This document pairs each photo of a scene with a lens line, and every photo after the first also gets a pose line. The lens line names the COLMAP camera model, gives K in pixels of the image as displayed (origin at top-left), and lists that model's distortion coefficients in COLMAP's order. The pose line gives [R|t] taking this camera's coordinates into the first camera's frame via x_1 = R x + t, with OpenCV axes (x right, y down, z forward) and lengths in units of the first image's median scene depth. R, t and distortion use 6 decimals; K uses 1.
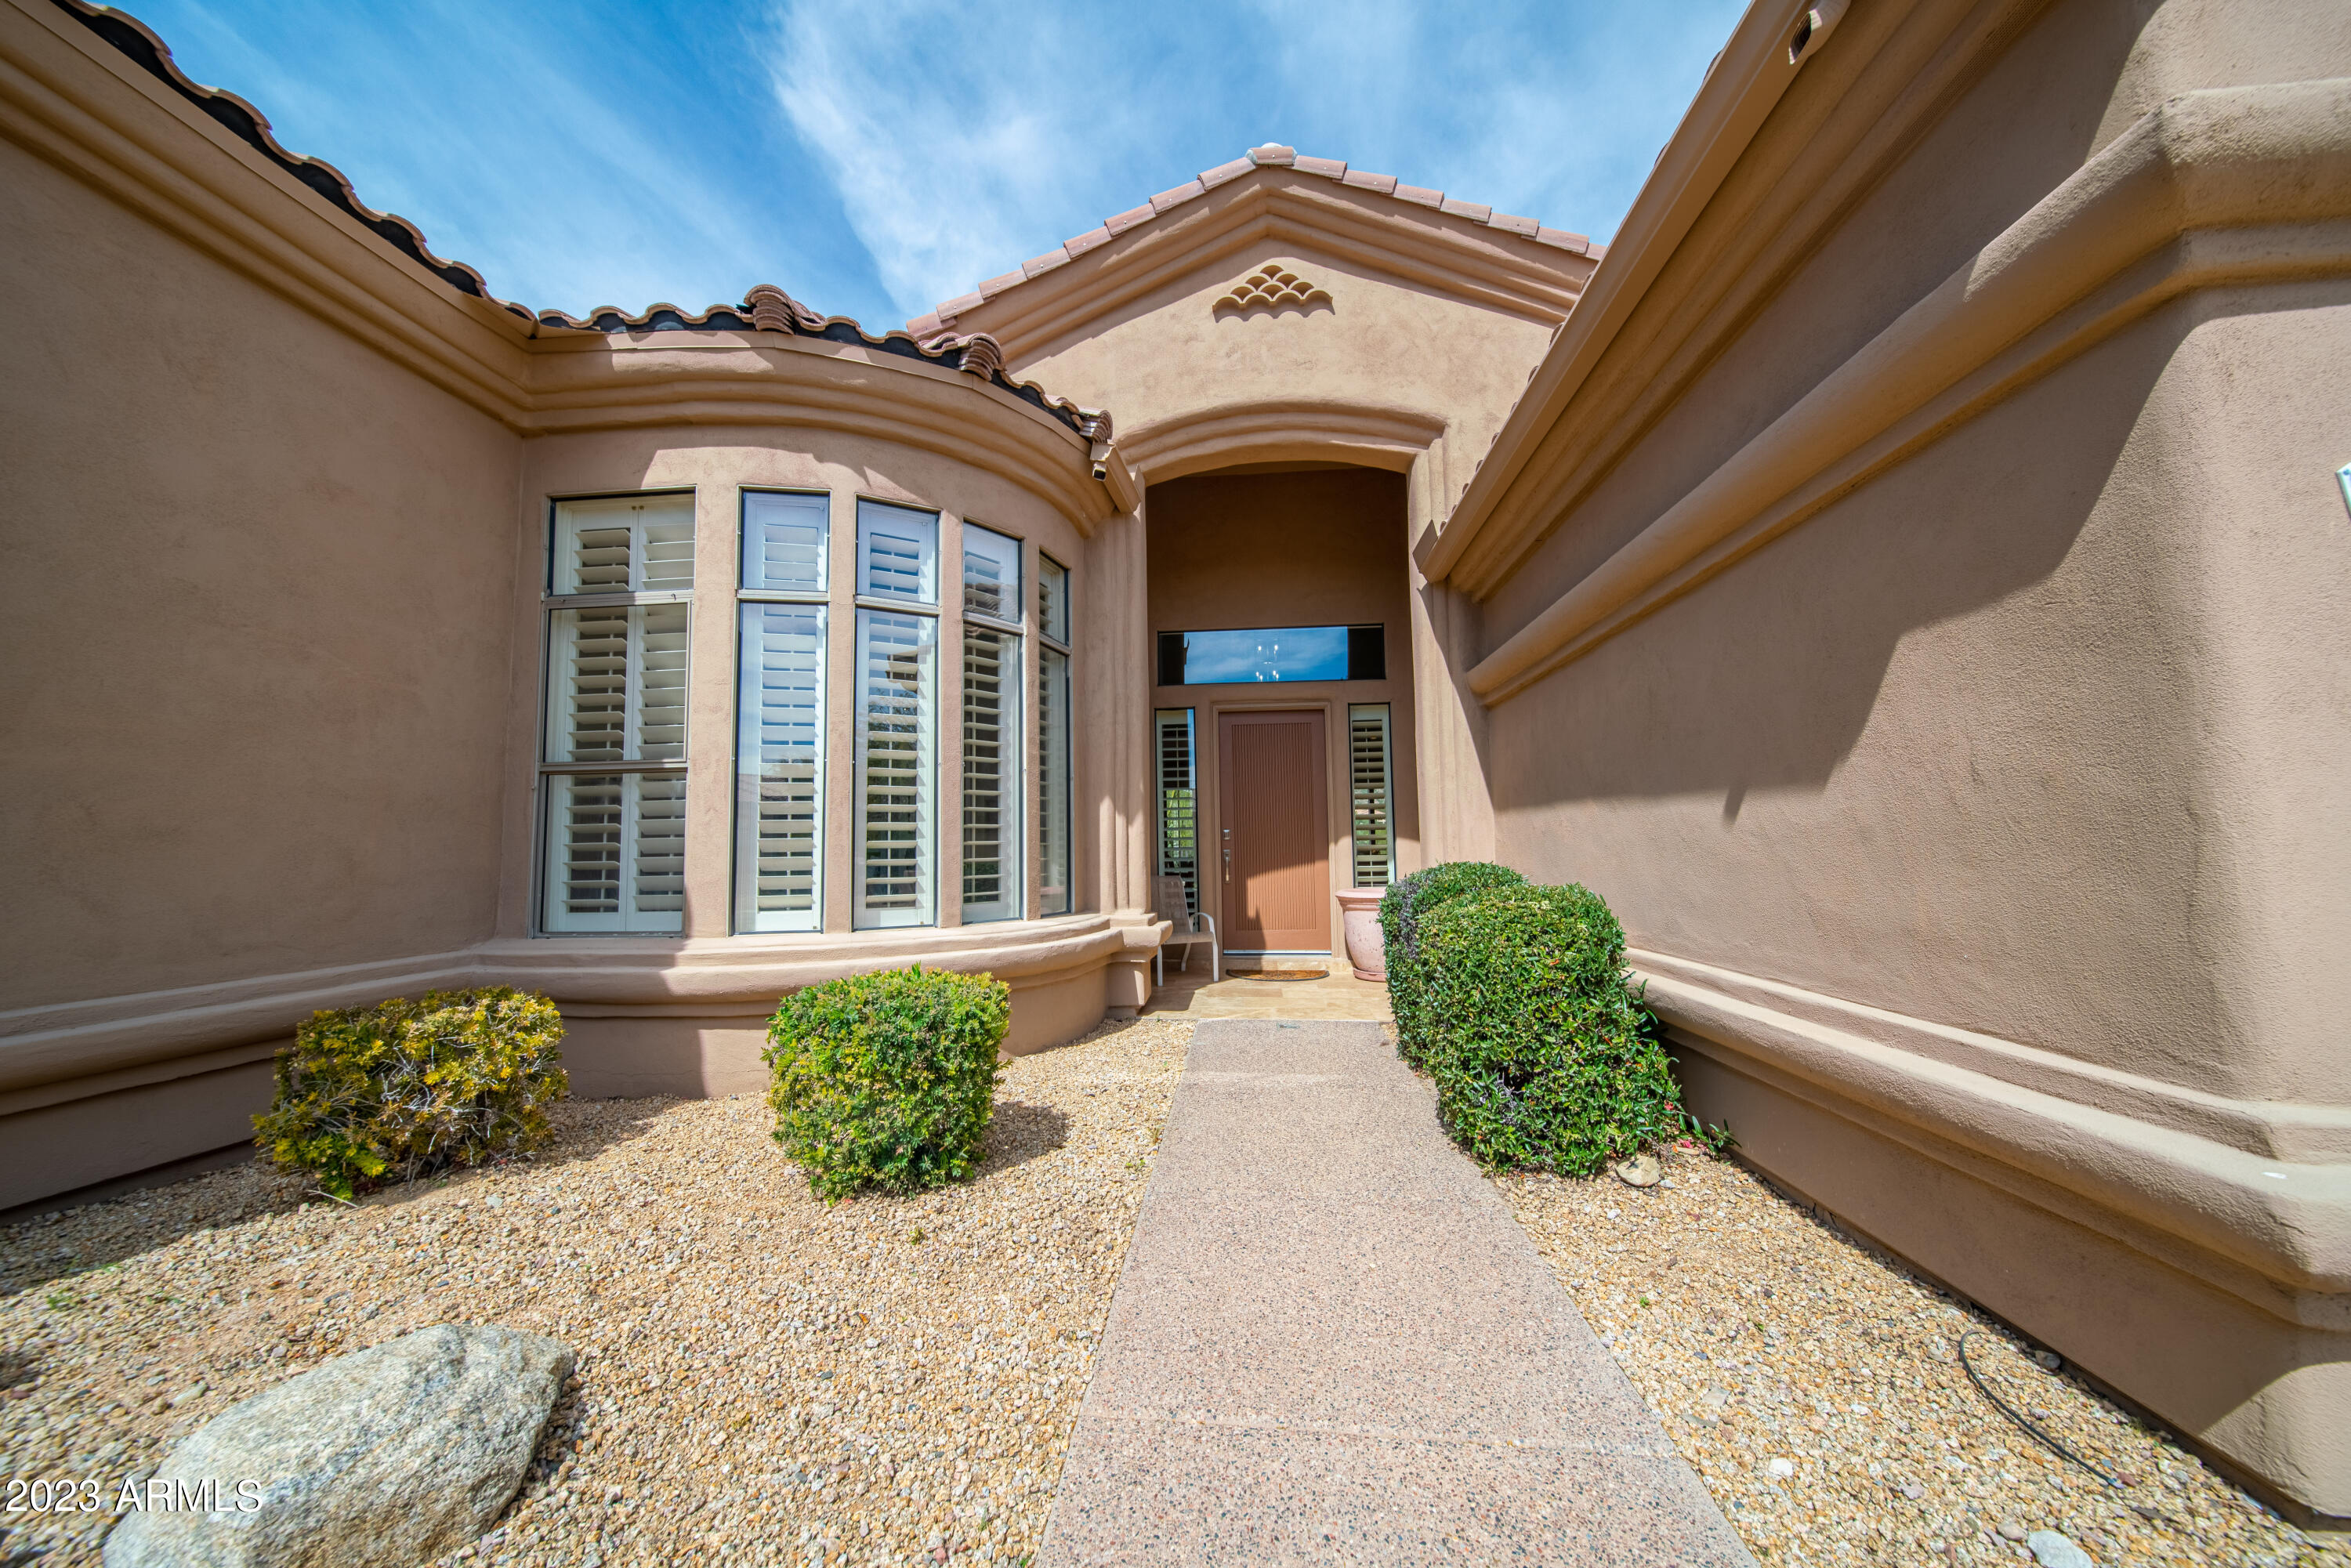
lens RADIAL K [[821.1, 0, 1167.9], [0, 821.1, 792.1], [0, 0, 1]] dist [0.000375, -0.001615]
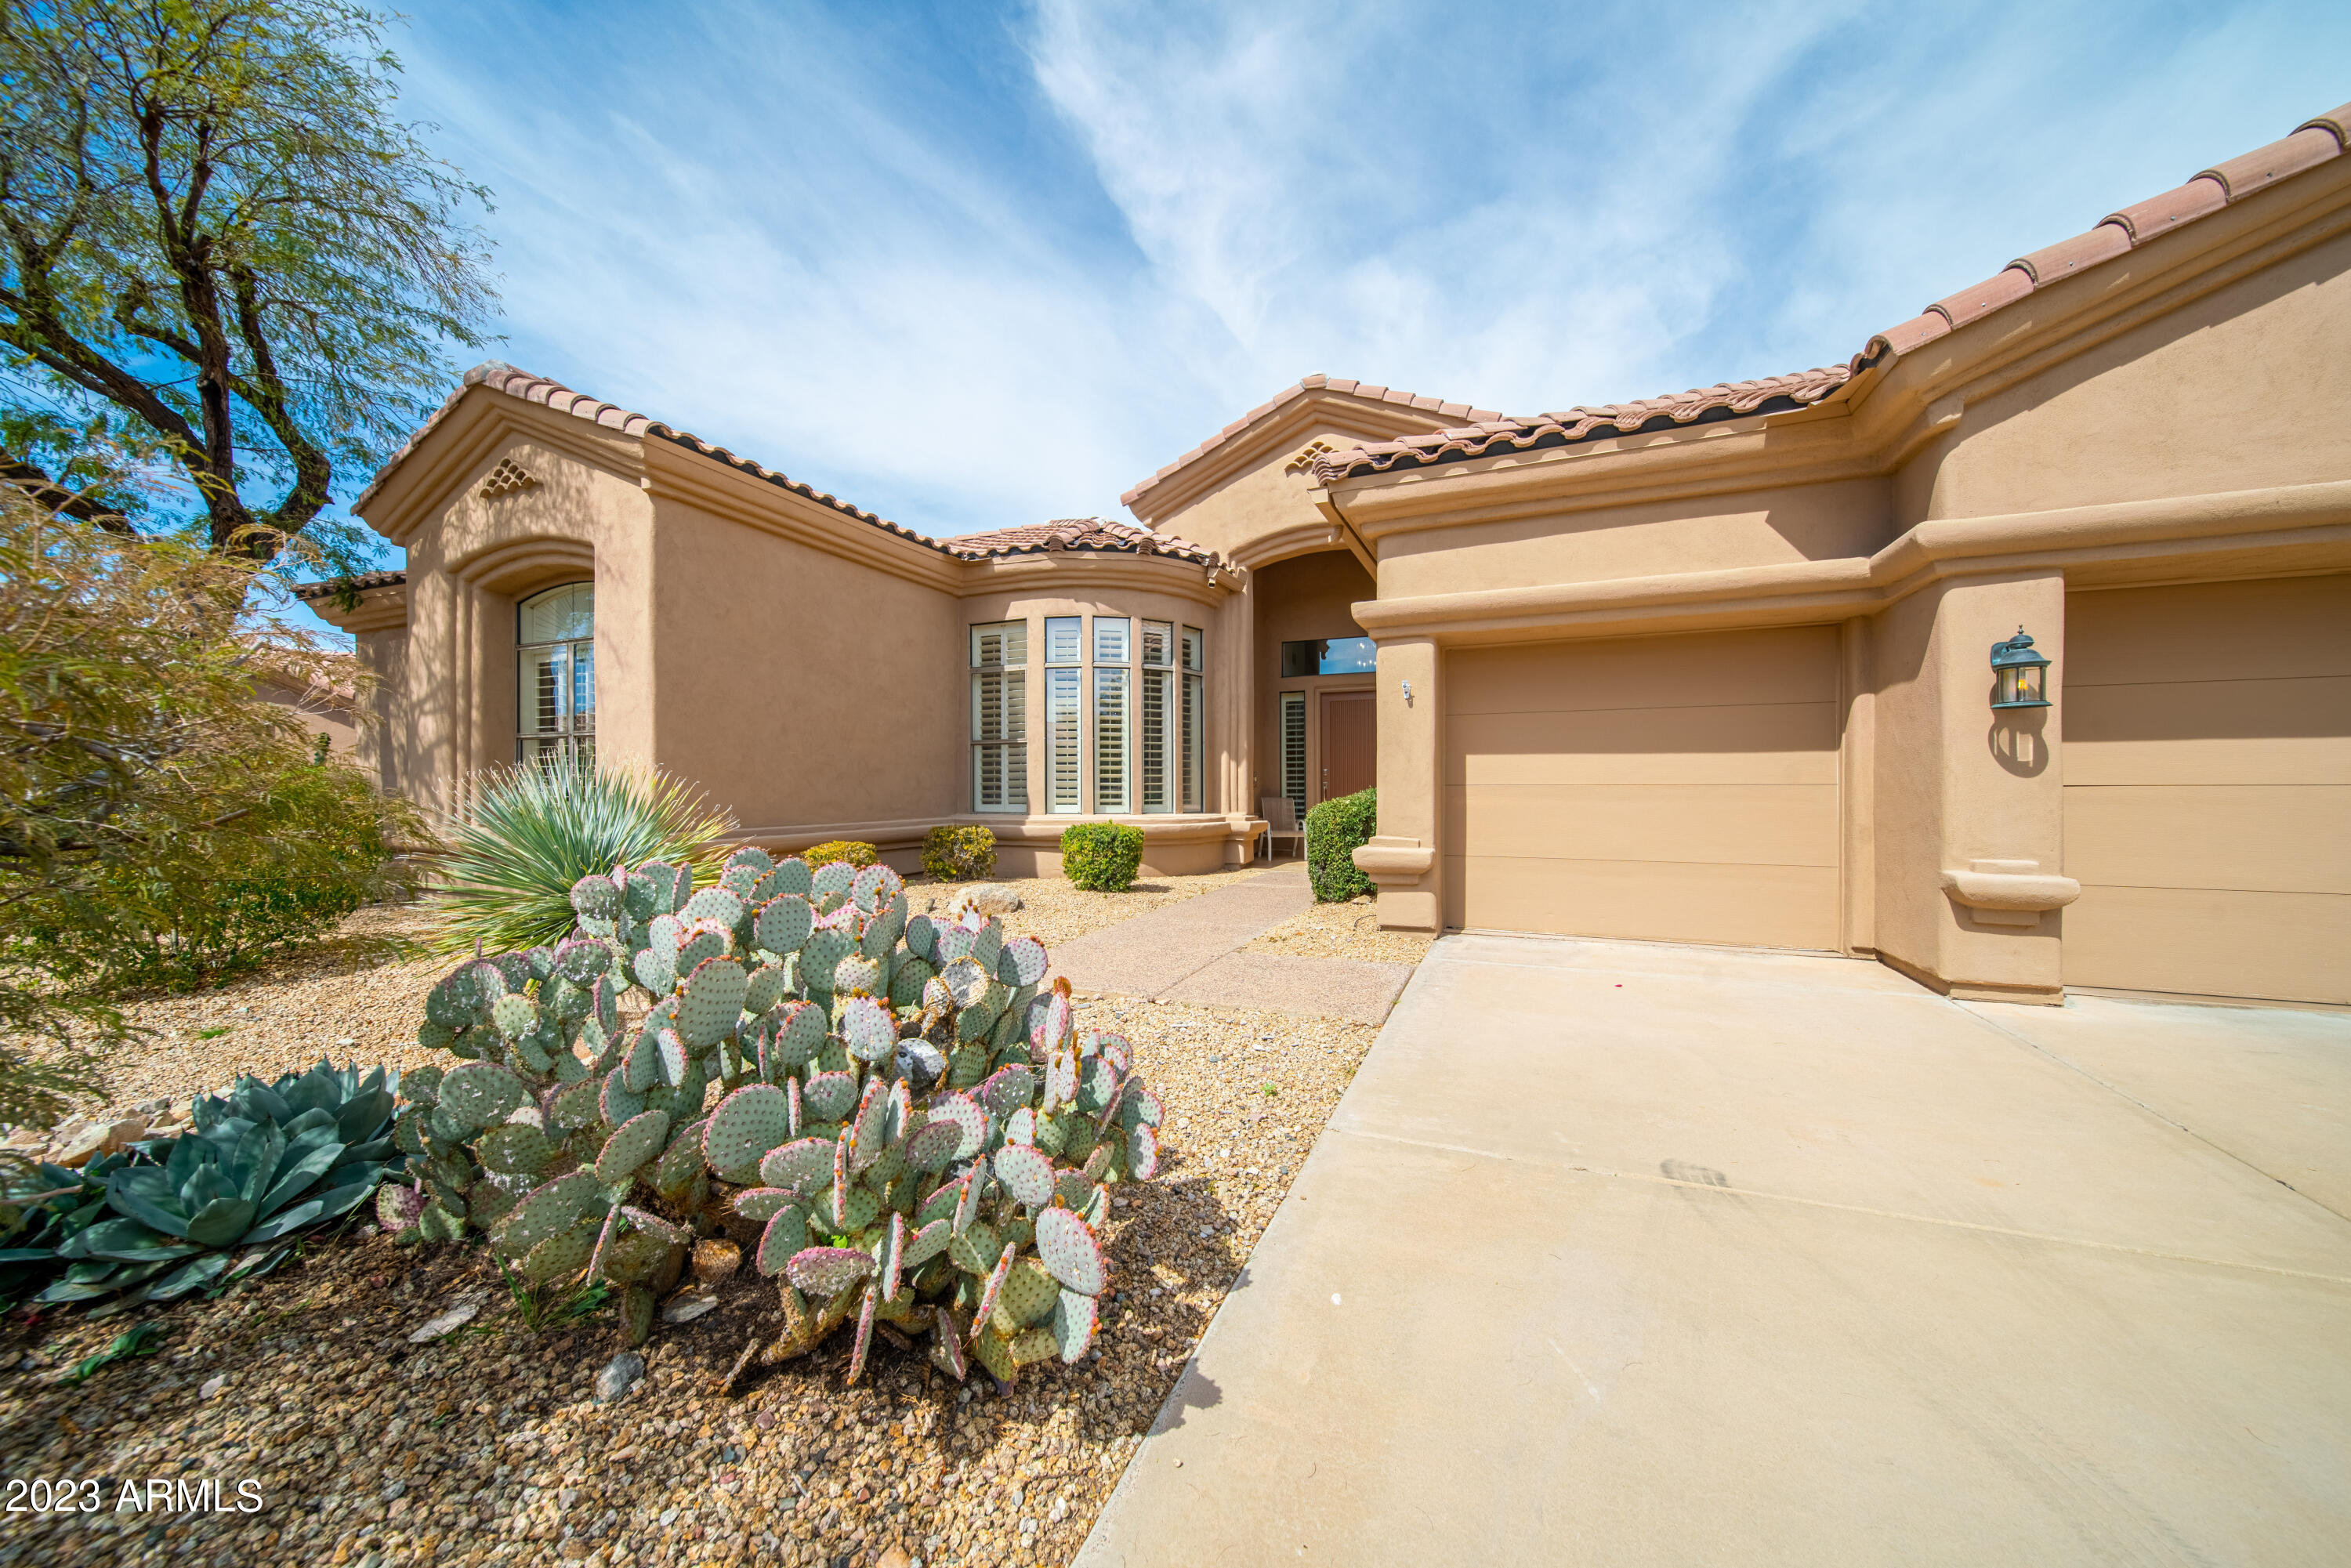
lens RADIAL K [[854.3, 0, 1175.5], [0, 854.3, 784.0], [0, 0, 1]] dist [0.020585, -0.000035]
pose [[0.955832, 0.008063, -0.293803, 0.497018], [0.010908, 0.997962, 0.062876, -0.055687], [0.293711, -0.063303, 0.953796, -1.121203]]
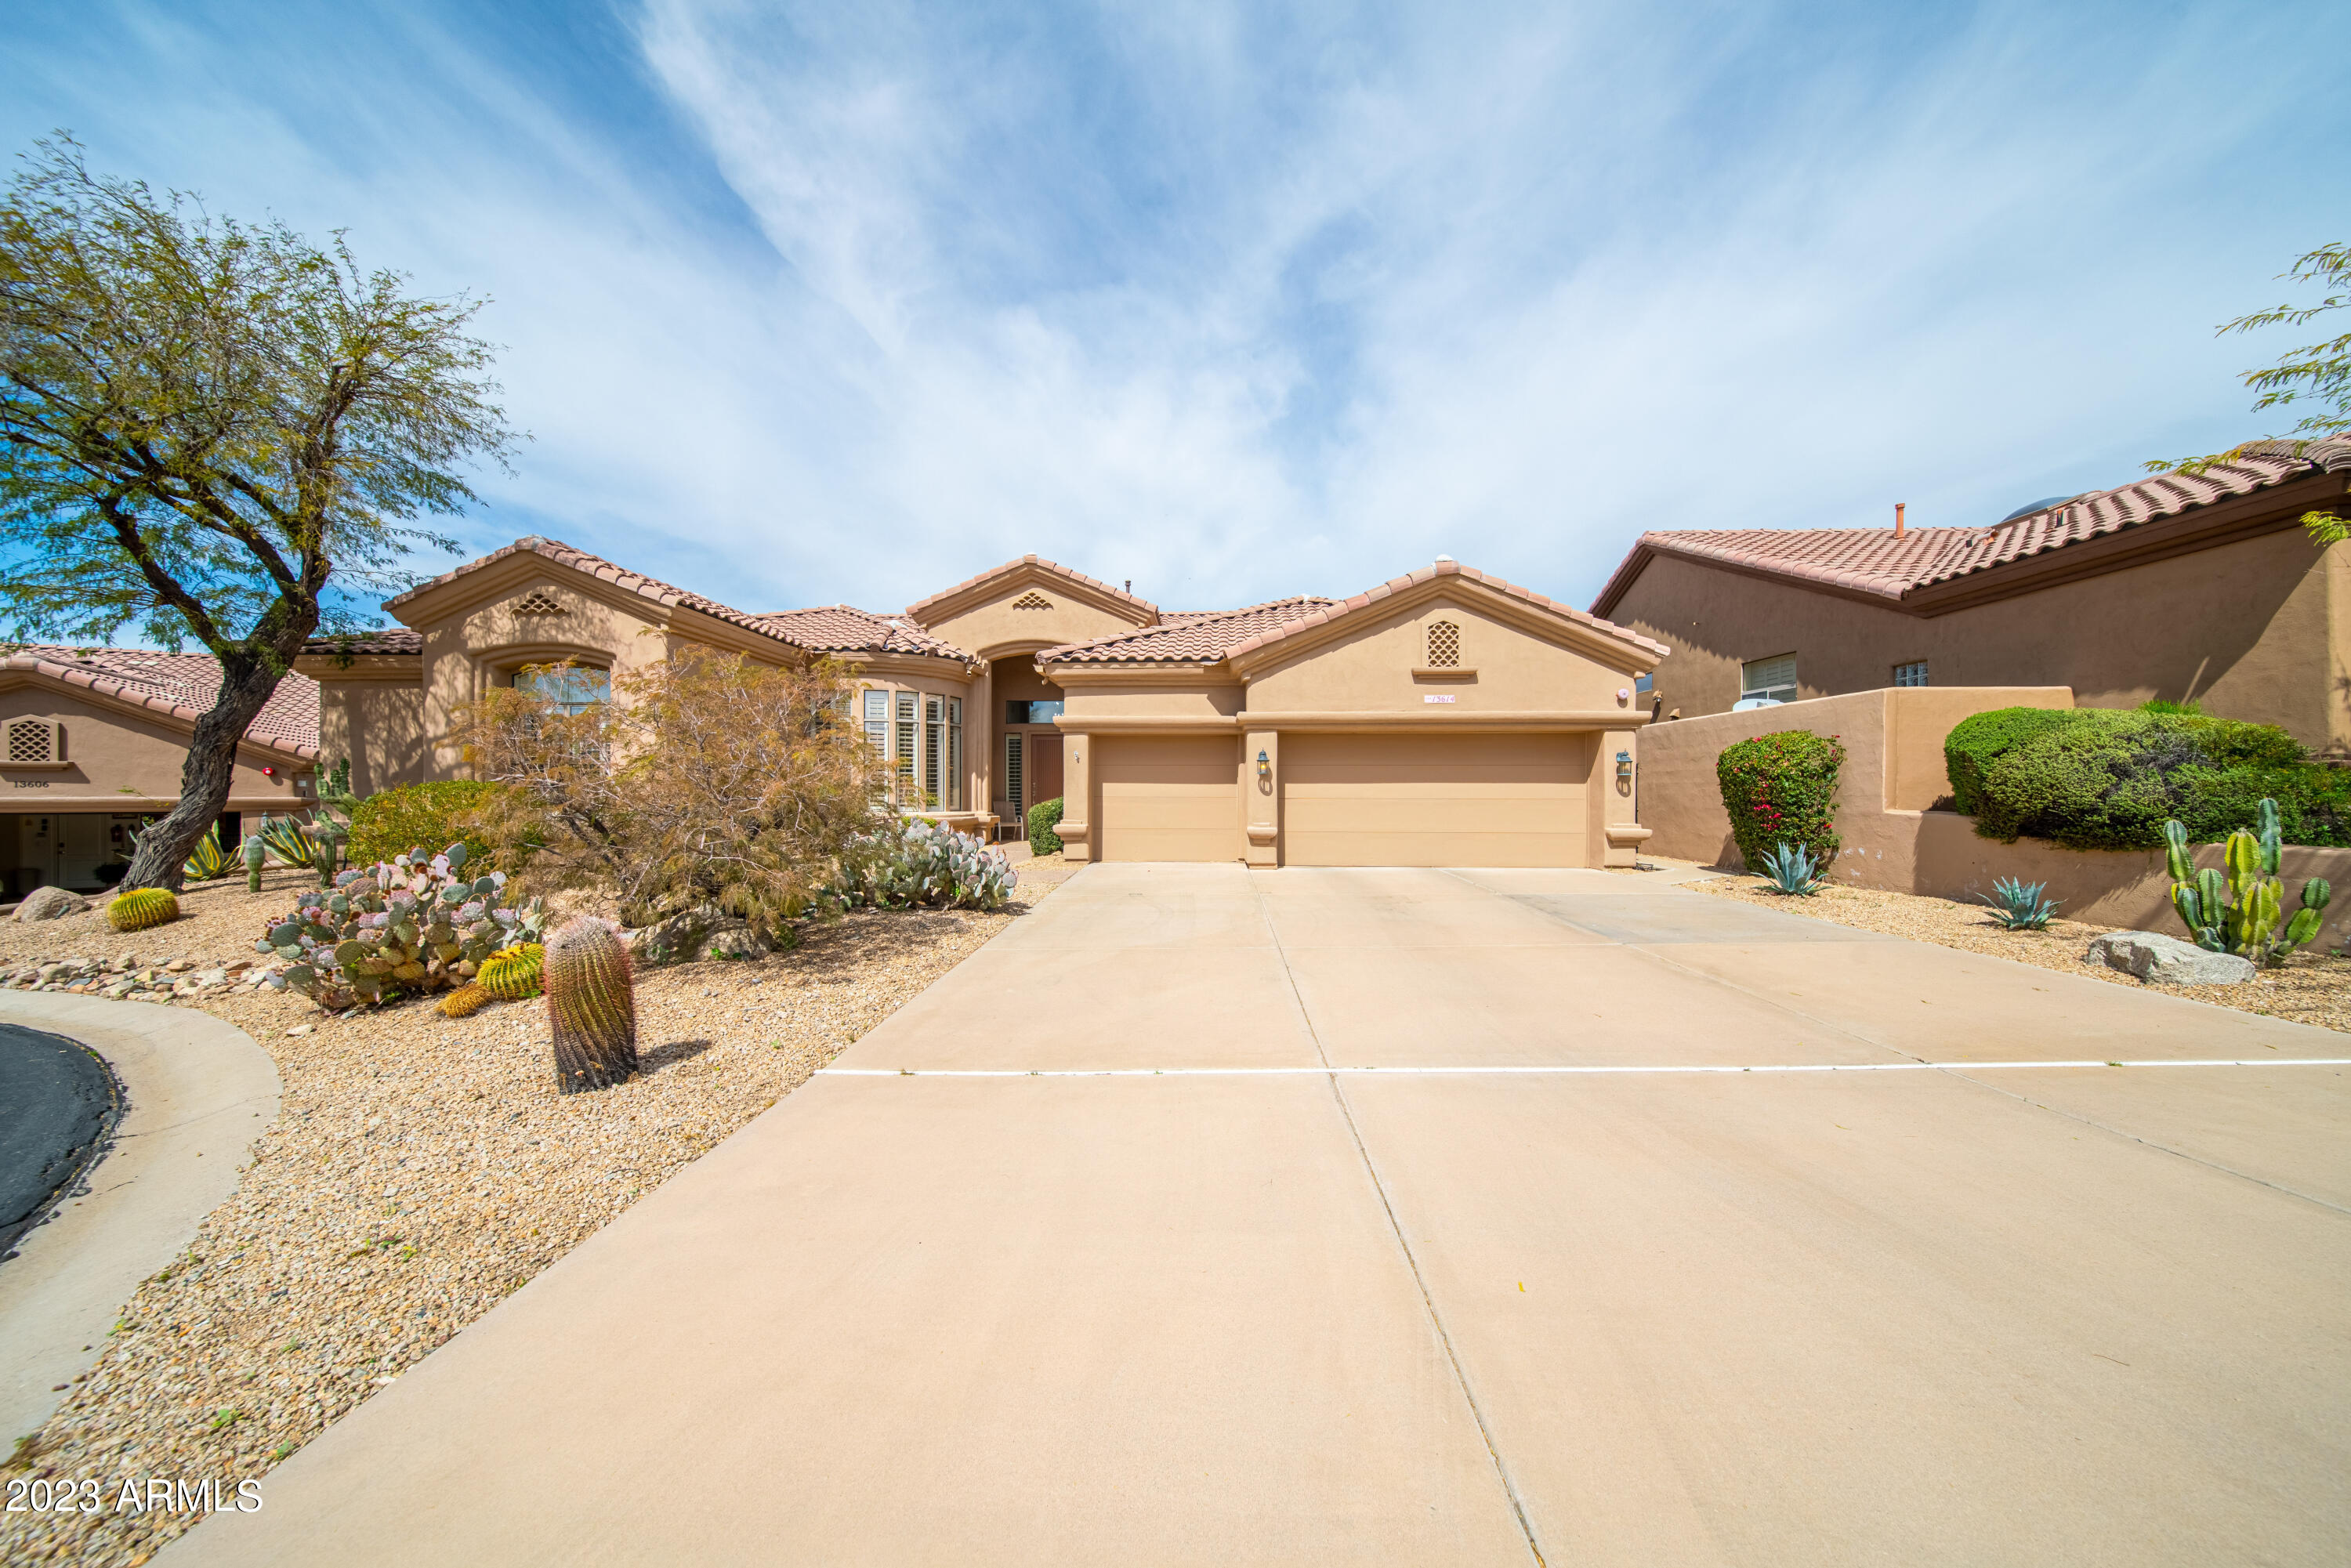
lens RADIAL K [[821.1, 0, 1167.9], [0, 821.1, 792.1], [0, 0, 1]] dist [0.000375, -0.001615]
pose [[0.998557, 0.014134, 0.051813, 0.618619], [-0.017660, 0.997513, 0.068227, -0.184594], [-0.050719, -0.069044, 0.996323, -2.629609]]
